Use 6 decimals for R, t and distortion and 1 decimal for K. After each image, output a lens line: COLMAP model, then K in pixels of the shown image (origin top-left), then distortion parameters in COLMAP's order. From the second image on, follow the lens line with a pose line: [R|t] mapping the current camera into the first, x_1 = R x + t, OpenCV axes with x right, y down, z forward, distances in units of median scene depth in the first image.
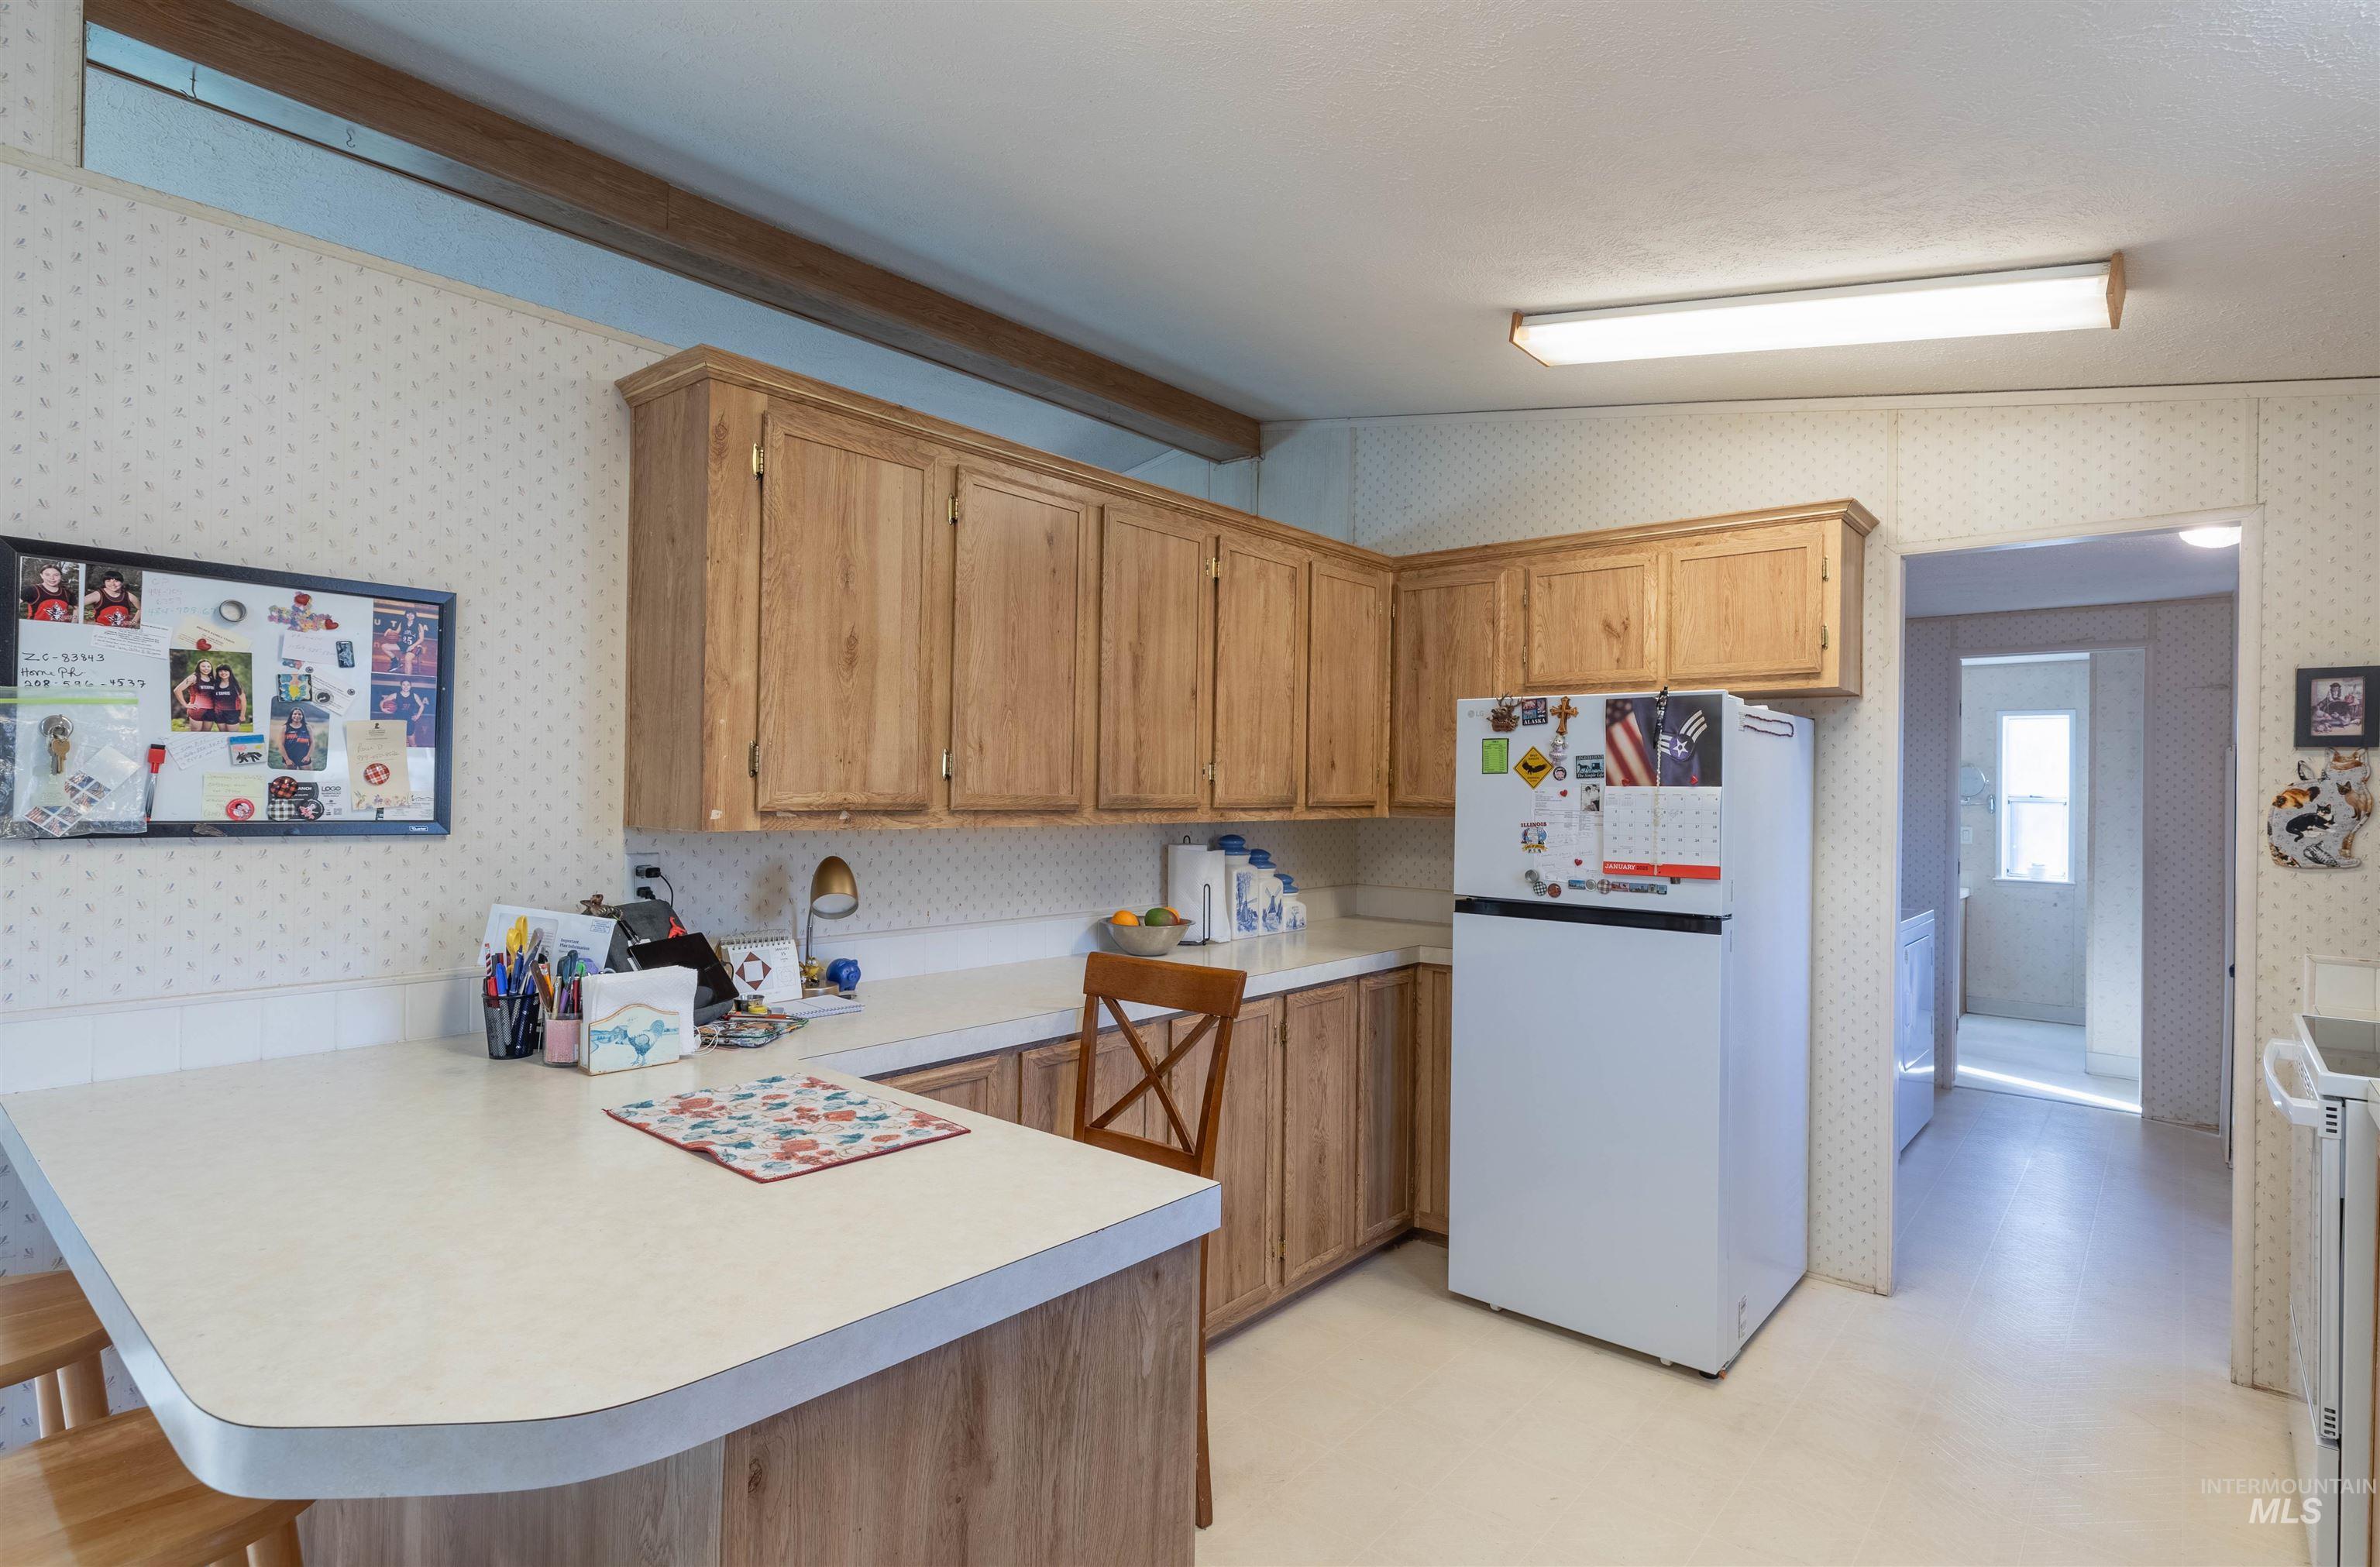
lens RADIAL K [[1174.8, 0, 1190.0], [0, 1174.8, 783.5], [0, 0, 1]] dist [-0.003318, -0.000491]
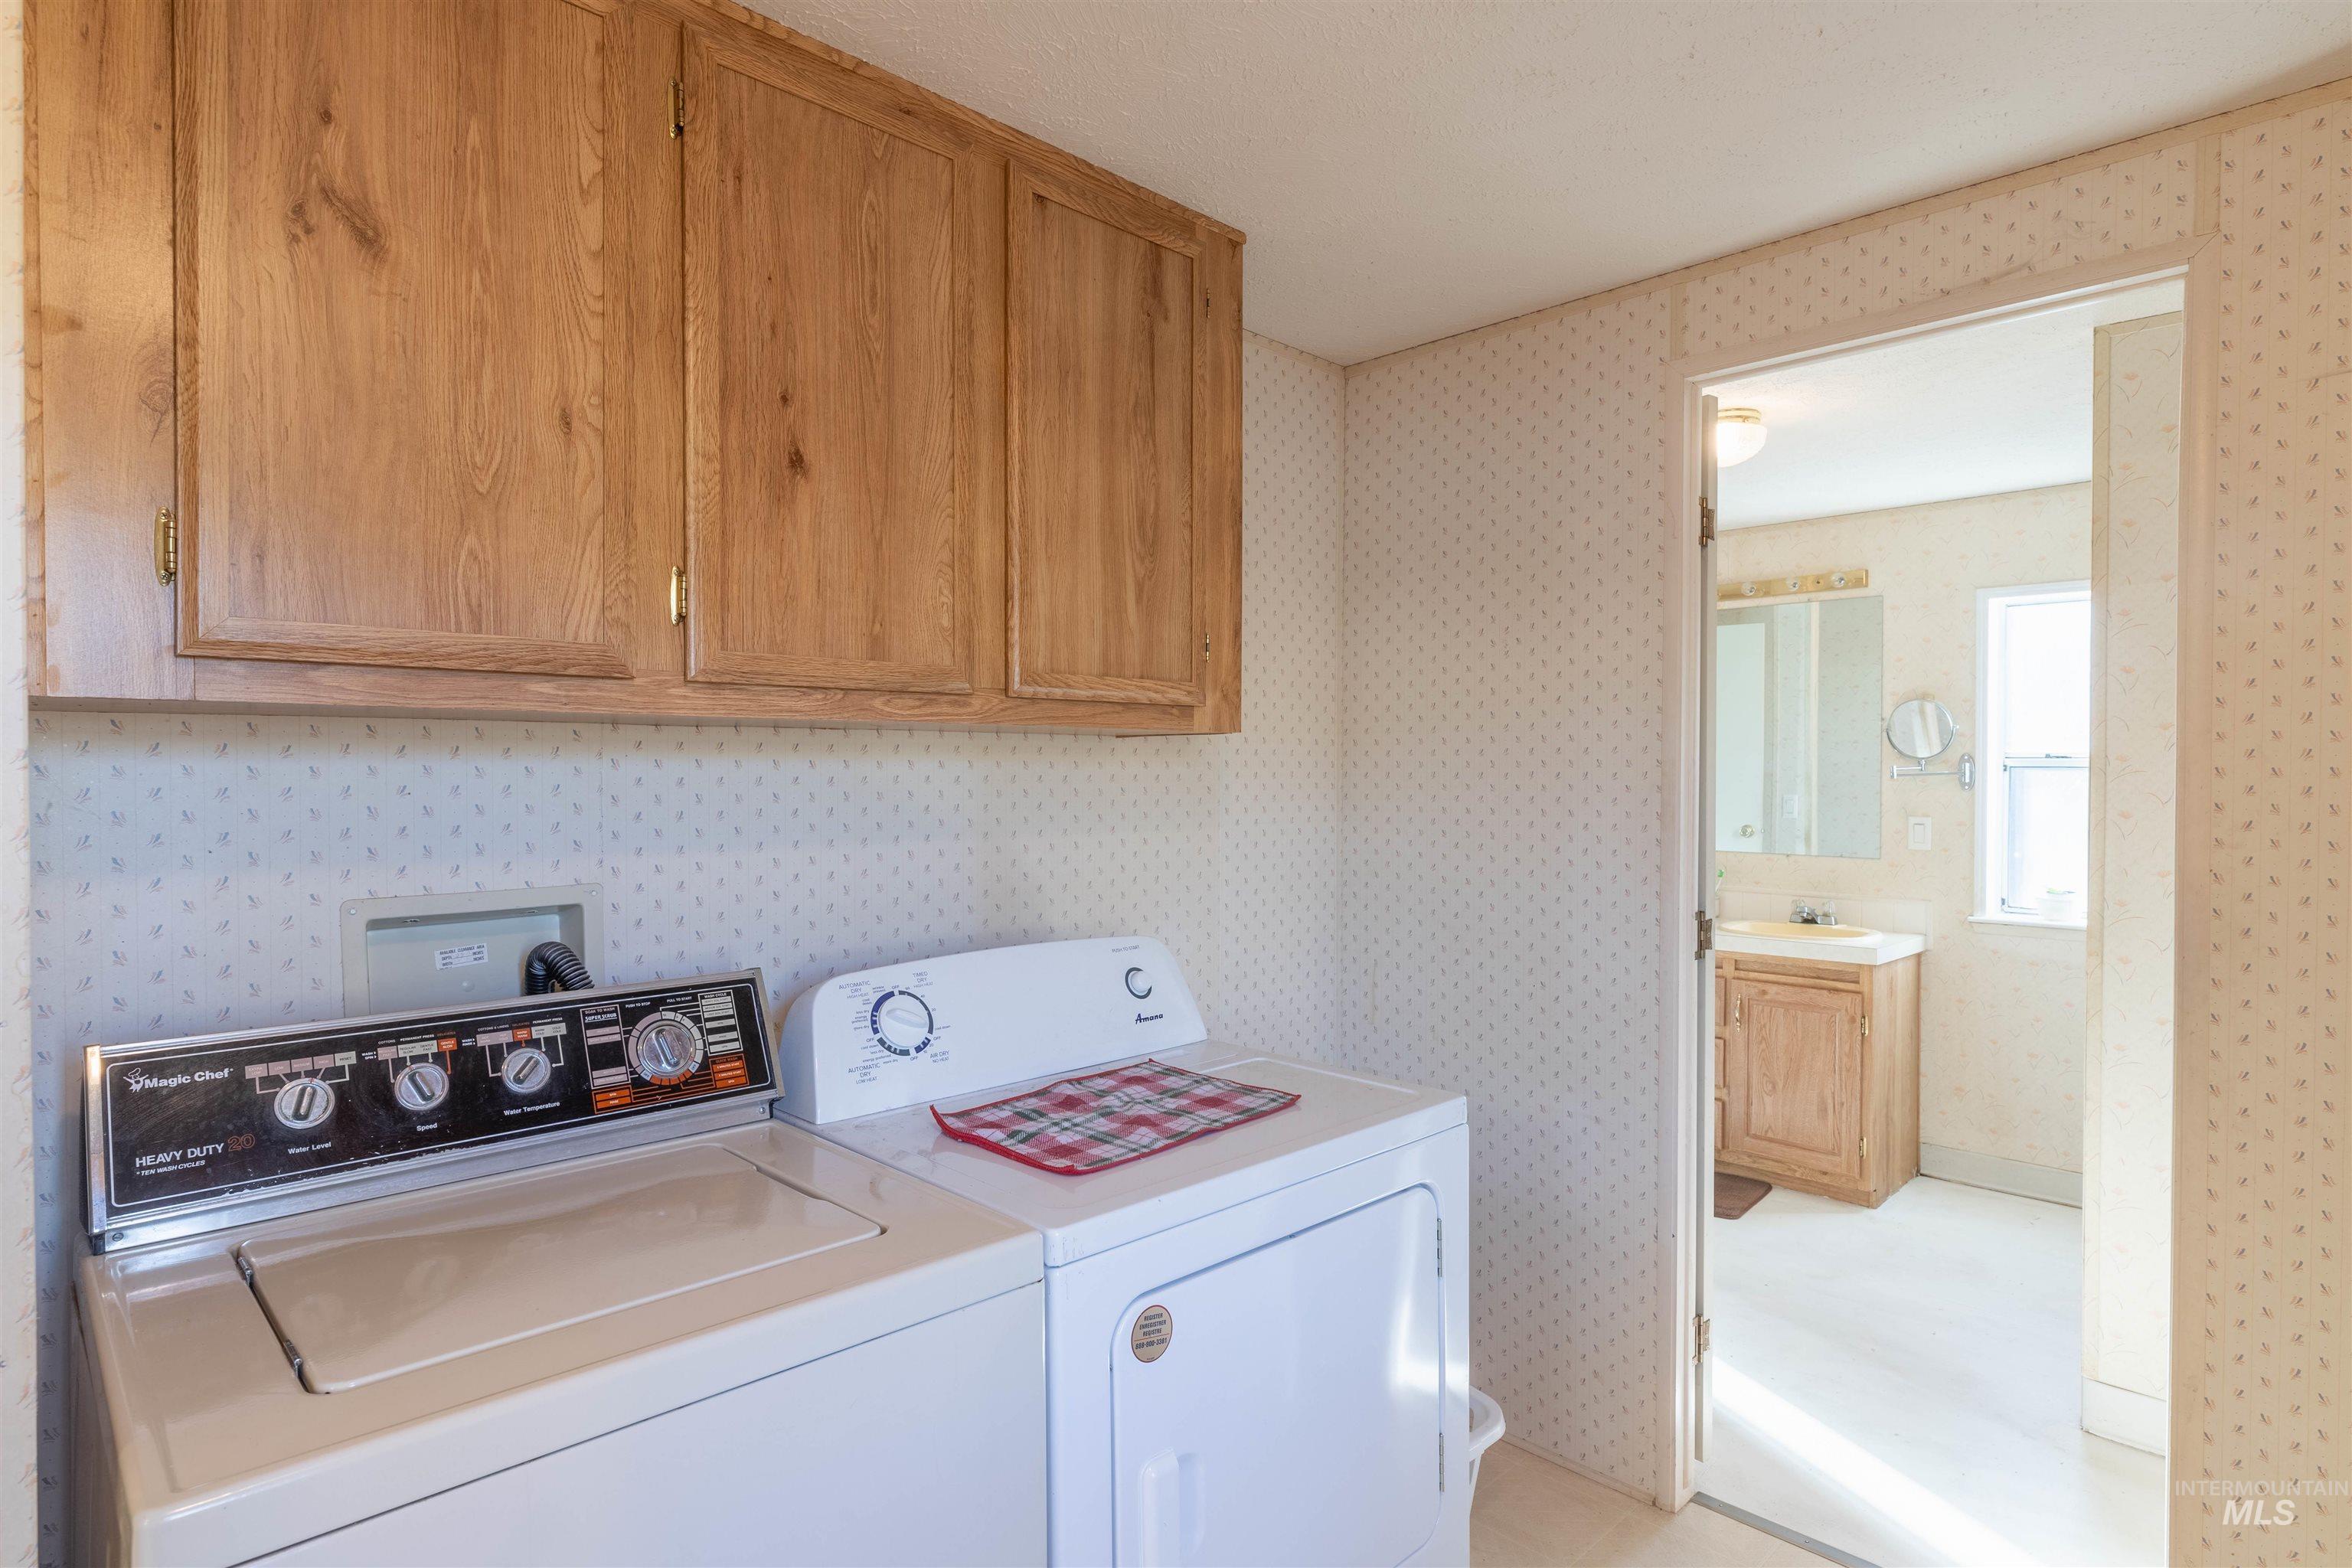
lens RADIAL K [[1223.8, 0, 1176.0], [0, 1223.8, 784.0], [0, 0, 1]] dist [0.000281, -0.000148]
pose [[0.995729, -0.009560, -0.091823, 0.986101], [0.010880, 0.999844, 0.013884, 0.029114], [0.091676, -0.014823, 0.995679, 1.107091]]
